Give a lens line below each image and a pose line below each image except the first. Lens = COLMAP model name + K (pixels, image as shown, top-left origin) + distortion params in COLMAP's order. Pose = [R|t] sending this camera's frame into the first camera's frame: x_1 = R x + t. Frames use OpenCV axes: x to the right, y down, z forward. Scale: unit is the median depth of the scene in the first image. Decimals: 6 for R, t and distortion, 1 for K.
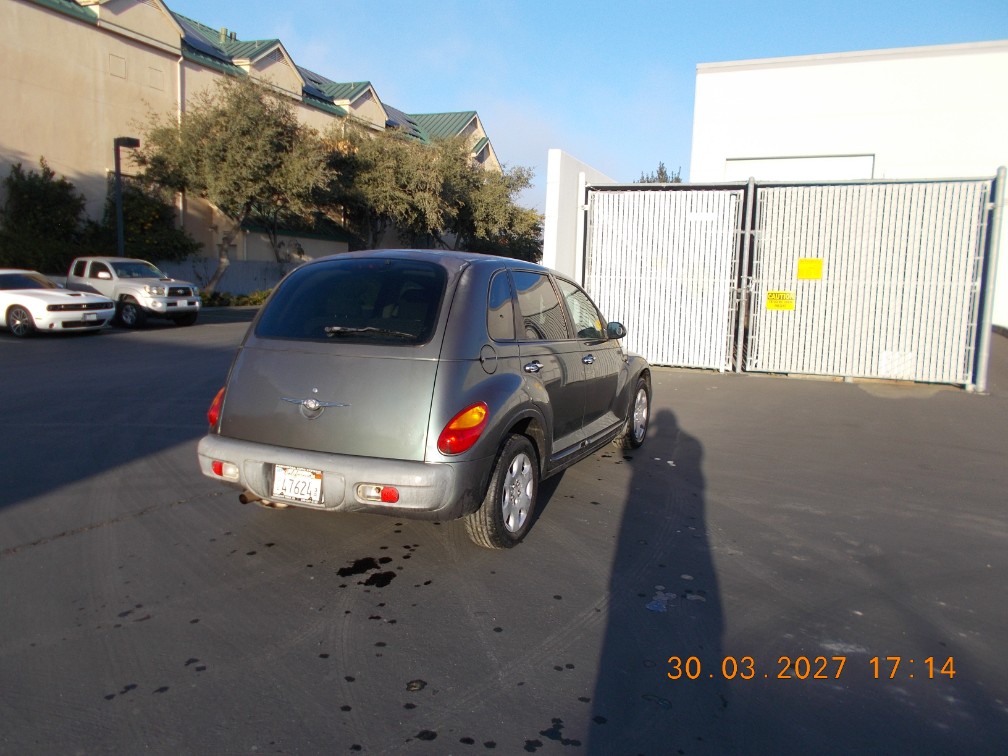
lens RADIAL K [[783.8, 0, 504.0], [0, 783.8, 378.0], [0, 0, 1]] dist [0.017711, -0.004508]
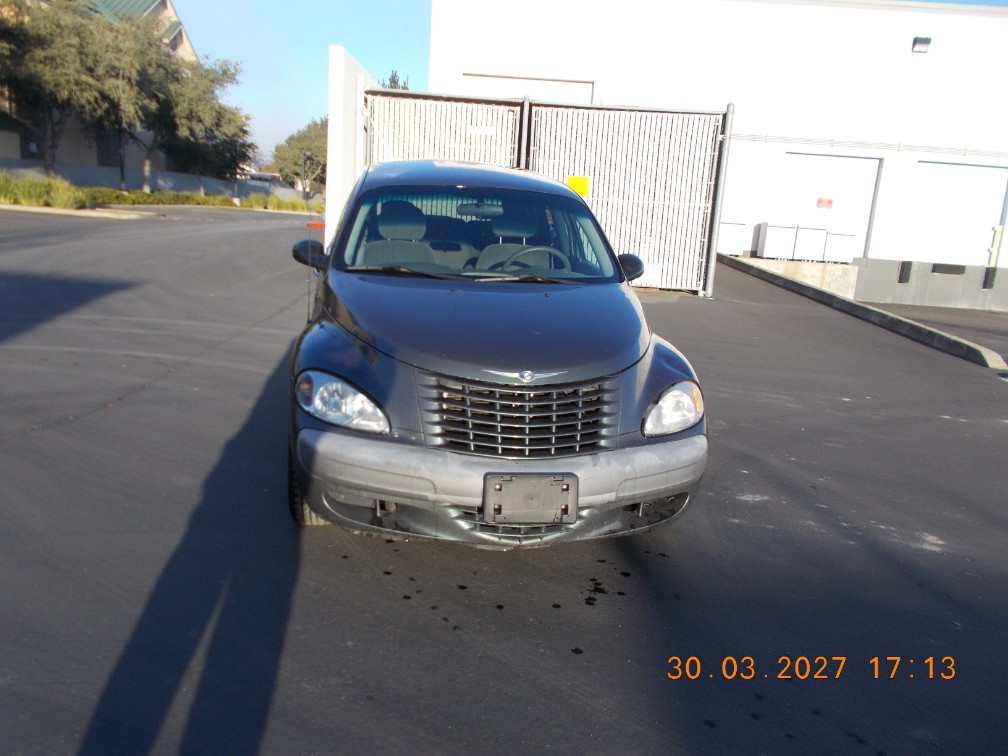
lens RADIAL K [[772.6, 0, 504.0], [0, 772.6, 378.0], [0, 0, 1]] dist [0.047748, -0.053805]
pose [[0.931201, -0.048618, 0.361250, -0.050256], [0.008732, 0.993756, 0.111232, 0.002435], [-0.364402, -0.100425, 0.925811, 0.004658]]
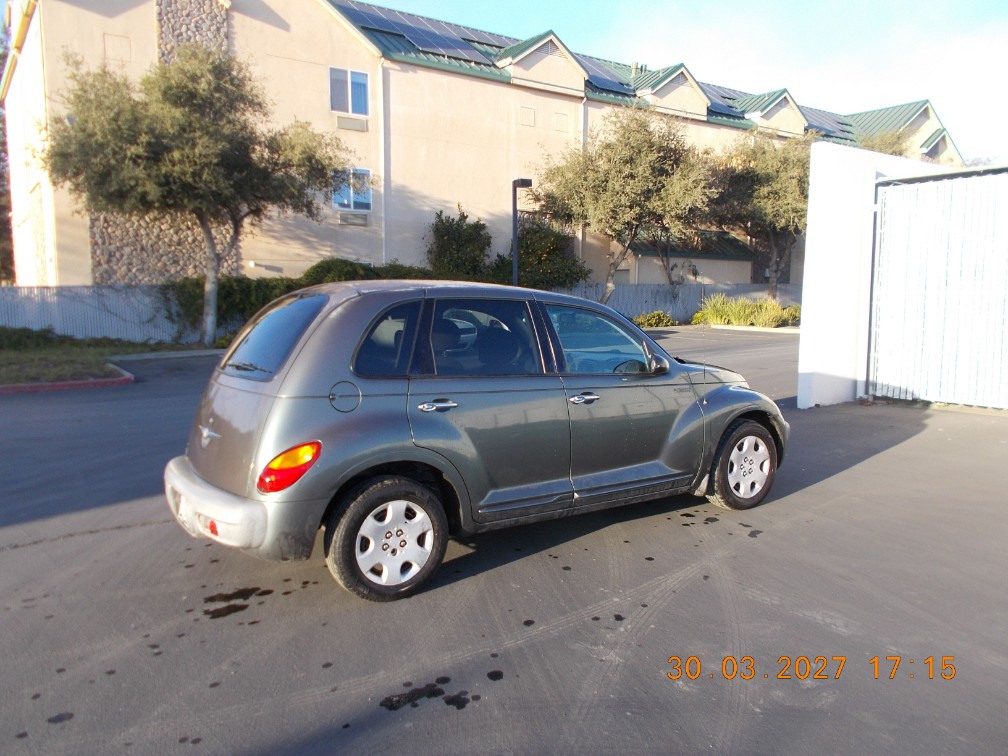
lens RADIAL K [[793.4, 0, 506.9], [0, 793.4, 374.3], [0, 0, 1]] dist [0.030160, 0.003398]
pose [[0.849145, 0.022554, -0.527678, 0.111251], [-0.039218, 0.999022, -0.020409, -0.006504], [0.526702, 0.038025, 0.849199, 0.050014]]
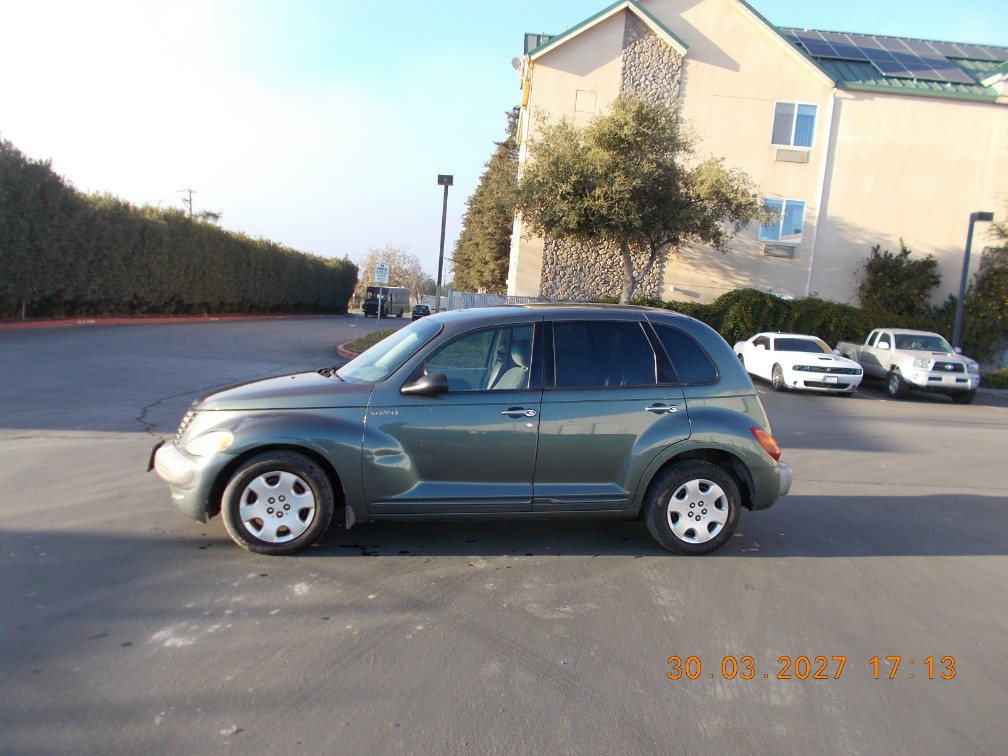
lens RADIAL K [[804.6, 0, 509.8], [0, 804.6, 375.6], [0, 0, 1]] dist [0.038638, -0.005395]
pose [[0.408792, 0.091762, -0.908003, 0.239311], [-0.187991, 0.982062, 0.014611, -0.011741], [0.893056, 0.164723, 0.418710, 0.095103]]
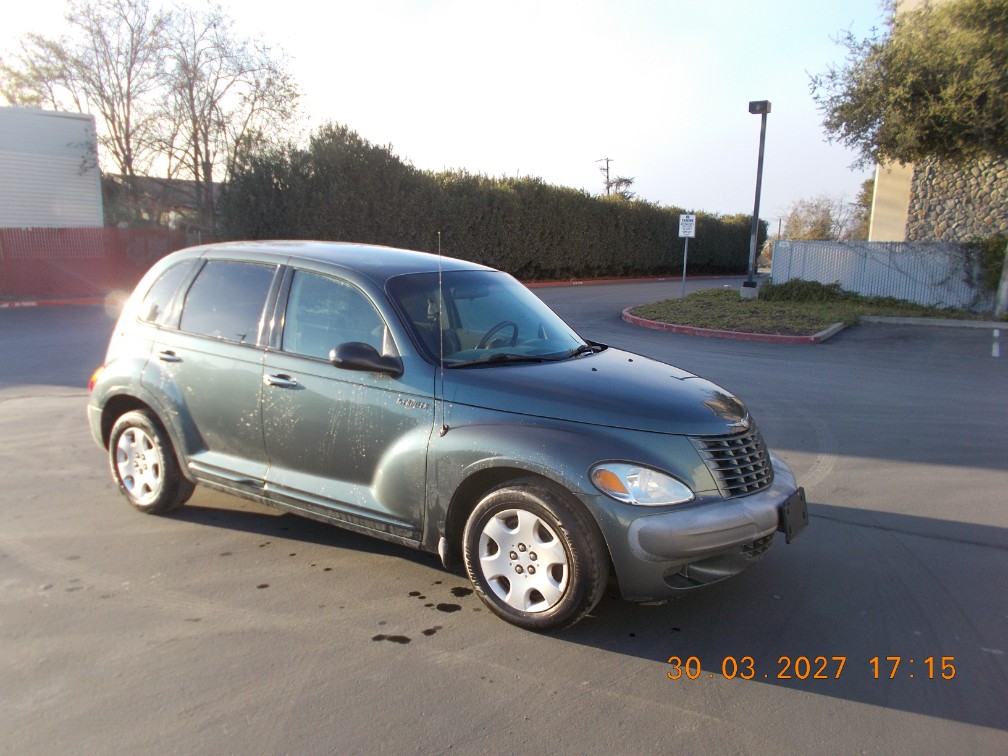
lens RADIAL K [[807.4, 0, 503.1], [0, 807.4, 383.6], [0, 0, 1]] dist [0.039110, 0.004293]
pose [[-0.132783, 0.146970, -0.980188, 0.185525], [-0.159149, 0.972951, 0.167444, -0.040928], [0.978284, 0.178230, -0.105801, 0.292295]]
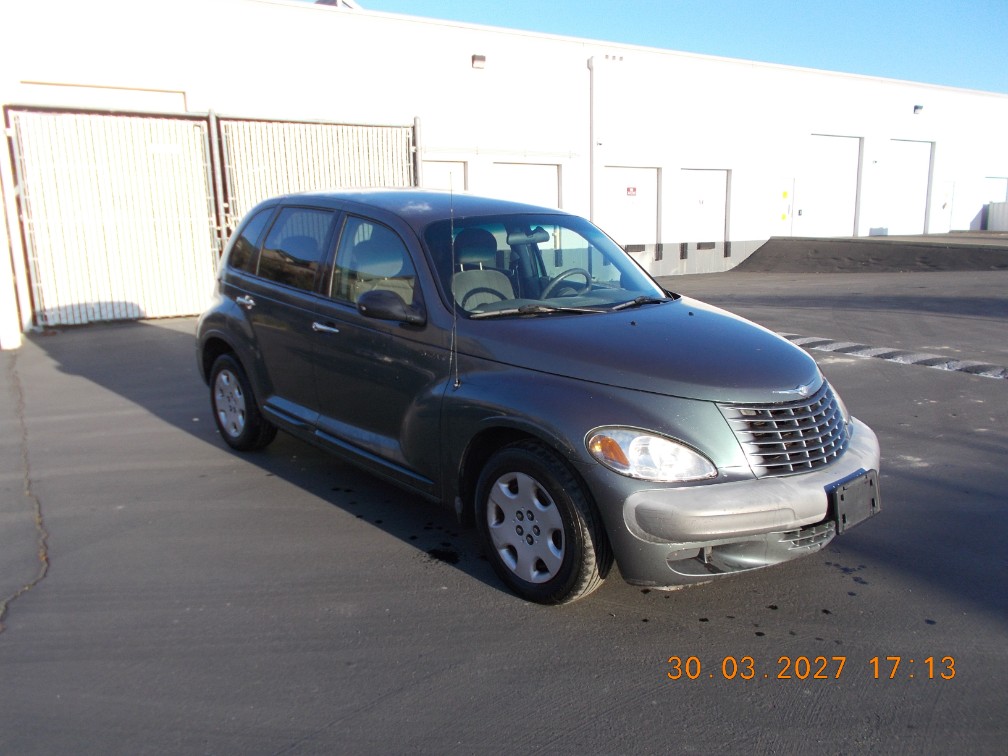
lens RADIAL K [[776.8, 0, 505.0], [0, 776.8, 359.1], [0, 0, 1]] dist [0.052313, -0.081846]
pose [[0.587980, -0.179559, 0.788694, -0.129201], [0.137193, 0.983061, 0.121531, -0.011068], [-0.797156, 0.036746, 0.602654, 0.073481]]
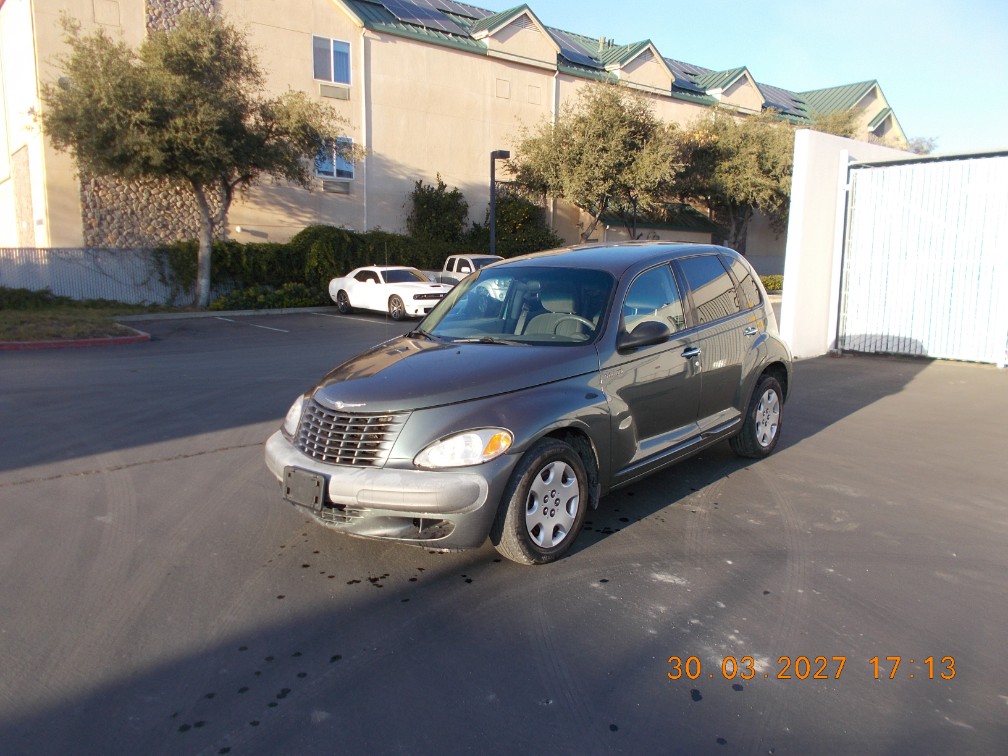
lens RADIAL K [[788.6, 0, 507.6], [0, 788.6, 377.0], [0, 0, 1]] dist [0.033459, -0.007380]
pose [[0.879953, 0.046141, -0.472814, 0.103951], [-0.042171, 0.998930, 0.019000, 0.004915], [0.473185, 0.003220, 0.880957, -0.017525]]
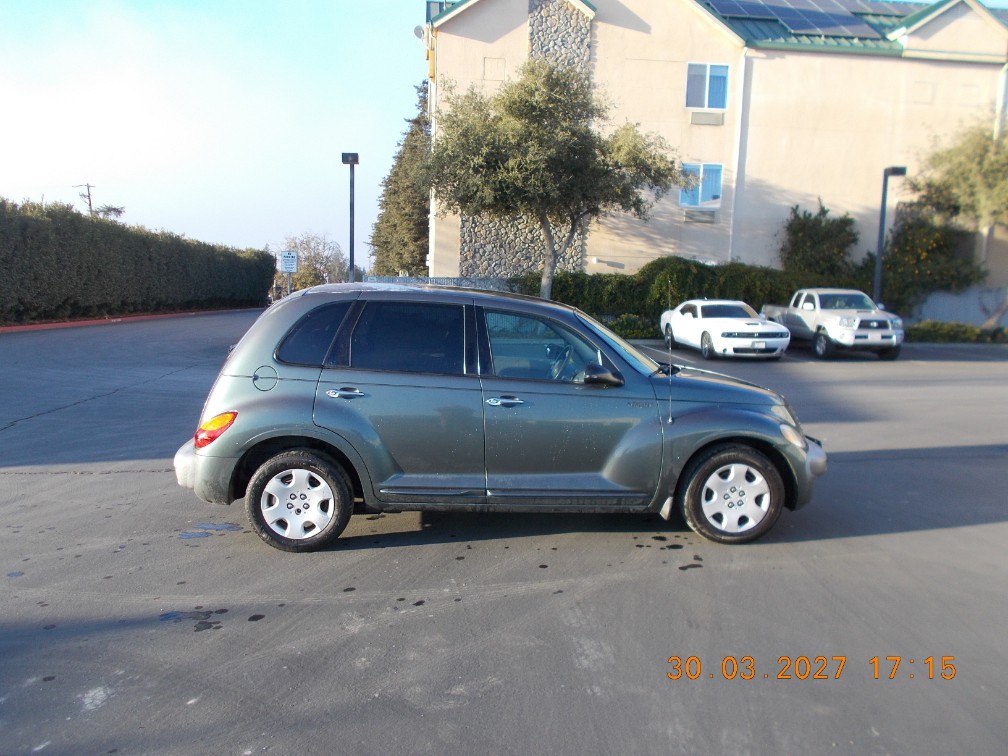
lens RADIAL K [[803.8, 0, 508.1], [0, 803.8, 376.9], [0, 0, 1]] dist [0.027918, 0.007165]
pose [[0.484820, 0.085777, -0.870398, 0.203374], [-0.124020, 0.991866, 0.028667, -0.017583], [0.865777, 0.094048, 0.491514, 0.125710]]
